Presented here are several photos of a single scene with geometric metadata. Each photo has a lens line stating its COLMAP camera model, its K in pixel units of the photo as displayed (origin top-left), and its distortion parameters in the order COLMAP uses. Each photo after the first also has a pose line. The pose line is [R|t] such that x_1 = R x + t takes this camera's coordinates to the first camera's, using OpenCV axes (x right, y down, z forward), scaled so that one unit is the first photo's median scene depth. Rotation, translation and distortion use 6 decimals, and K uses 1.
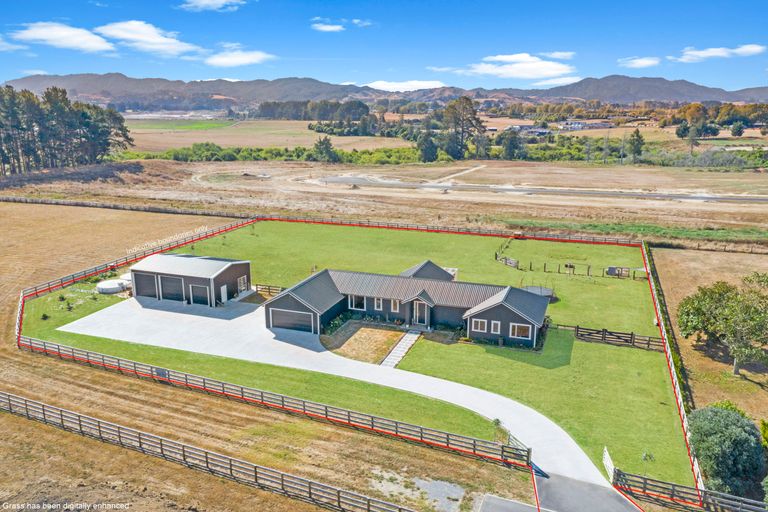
lens RADIAL K [[609.7, 0, 384.0], [0, 609.7, 256.0], [0, 0, 1]] dist [-0.005359, -0.007432]
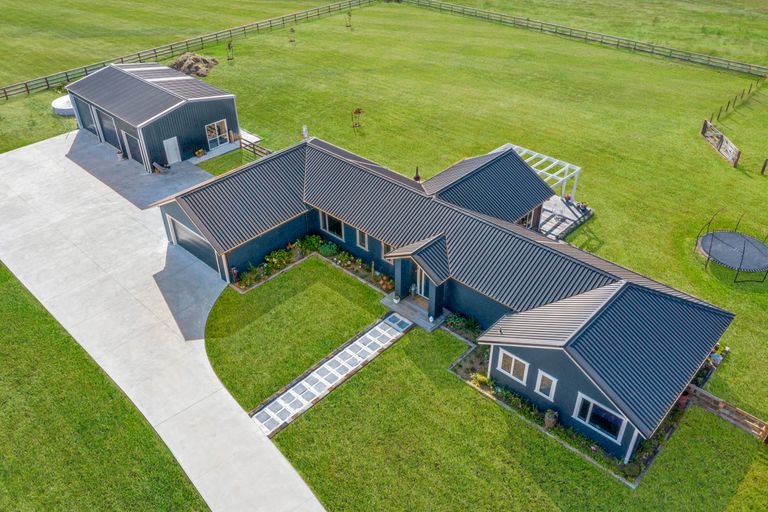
lens RADIAL K [[609.7, 0, 384.0], [0, 609.7, 256.0], [0, 0, 1]] dist [-0.005359, -0.007432]
pose [[0.917664, 0.224356, -0.327960, 0.166620], [-0.088045, 0.919642, 0.382763, -0.098087], [0.387481, -0.322372, 0.863675, 0.521223]]
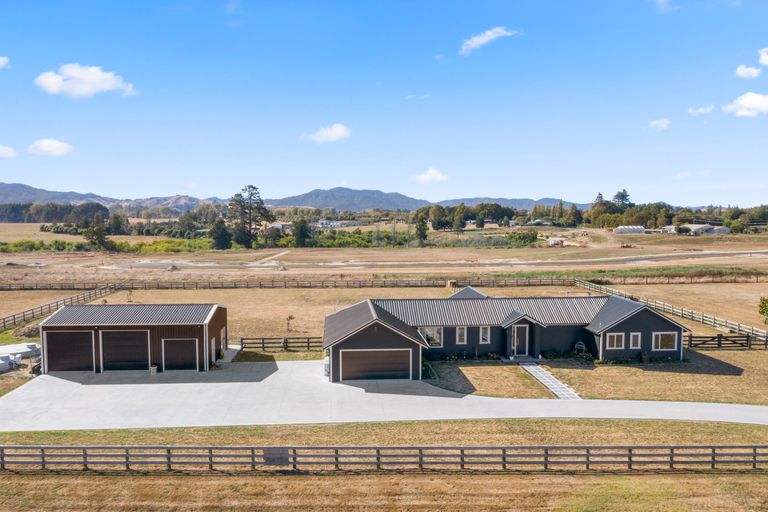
lens RADIAL K [[609.7, 0, 384.0], [0, 609.7, 256.0], [0, 0, 1]] dist [-0.005359, -0.007432]
pose [[0.910888, -0.028086, 0.411697, -0.367357], [0.099634, 0.983133, -0.153372, 0.081830], [-0.400445, 0.180724, 0.898322, 0.334707]]
